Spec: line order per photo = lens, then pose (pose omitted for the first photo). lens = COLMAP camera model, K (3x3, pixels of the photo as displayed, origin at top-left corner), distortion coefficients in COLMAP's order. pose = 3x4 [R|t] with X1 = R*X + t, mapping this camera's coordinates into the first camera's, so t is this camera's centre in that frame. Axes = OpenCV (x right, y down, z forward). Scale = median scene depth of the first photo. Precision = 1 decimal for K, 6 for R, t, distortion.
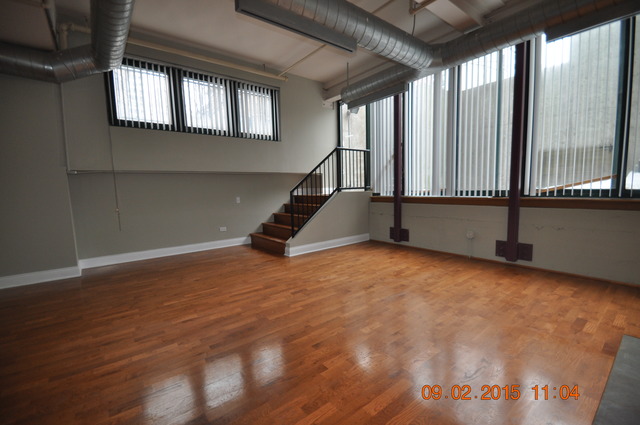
lens RADIAL K [[280.2, 0, 320.0], [0, 280.2, 212.5], [0, 0, 1]] dist [0.059784, -0.018853]
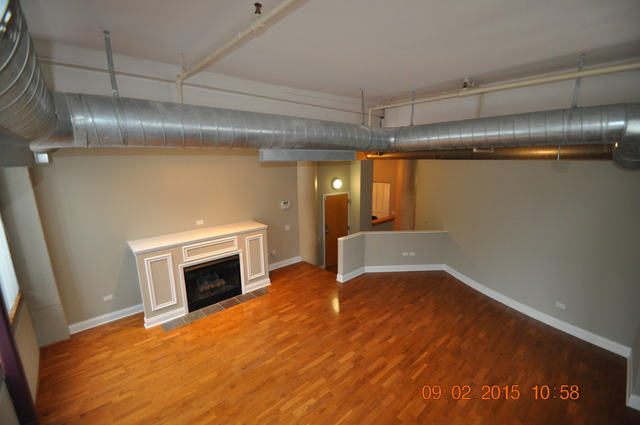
lens RADIAL K [[276.7, 0, 322.9], [0, 276.7, 221.3], [0, 0, 1]] dist [0.012801, -0.018059]
pose [[-0.996534, 0.050888, -0.065805, 0.000370], [0.027445, 0.947894, 0.317401, -0.487839], [0.078528, 0.314495, -0.946005, 1.407204]]
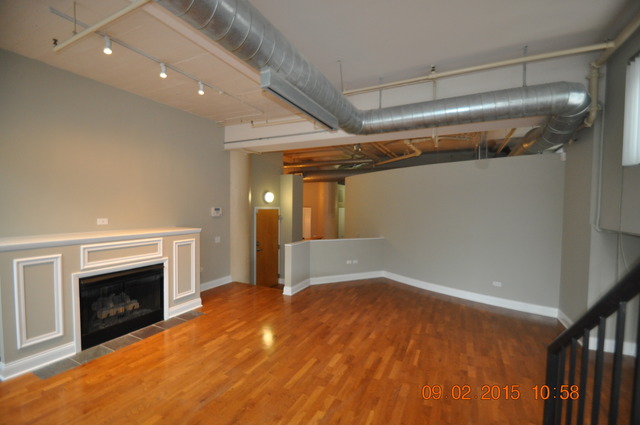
lens RADIAL K [[276.7, 0, 322.9], [0, 276.7, 221.3], [0, 0, 1]] dist [0.012801, -0.018059]
pose [[-0.900992, 0.035560, -0.432376, 0.222758], [-0.034289, 0.987680, 0.152682, -0.257356], [0.432478, 0.152391, -0.888673, 1.285599]]
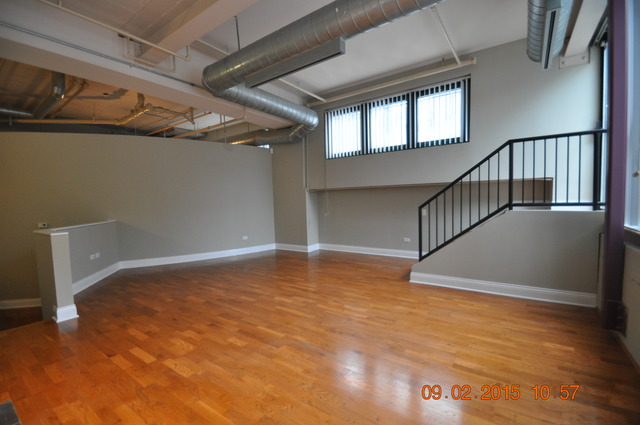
lens RADIAL K [[276.7, 0, 322.9], [0, 276.7, 221.3], [0, 0, 1]] dist [0.012801, -0.018059]
pose [[0.300950, 0.087856, -0.949584, 0.695230], [-0.071364, 0.995030, 0.069444, -0.080330], [0.950966, 0.046867, 0.305724, 0.543632]]
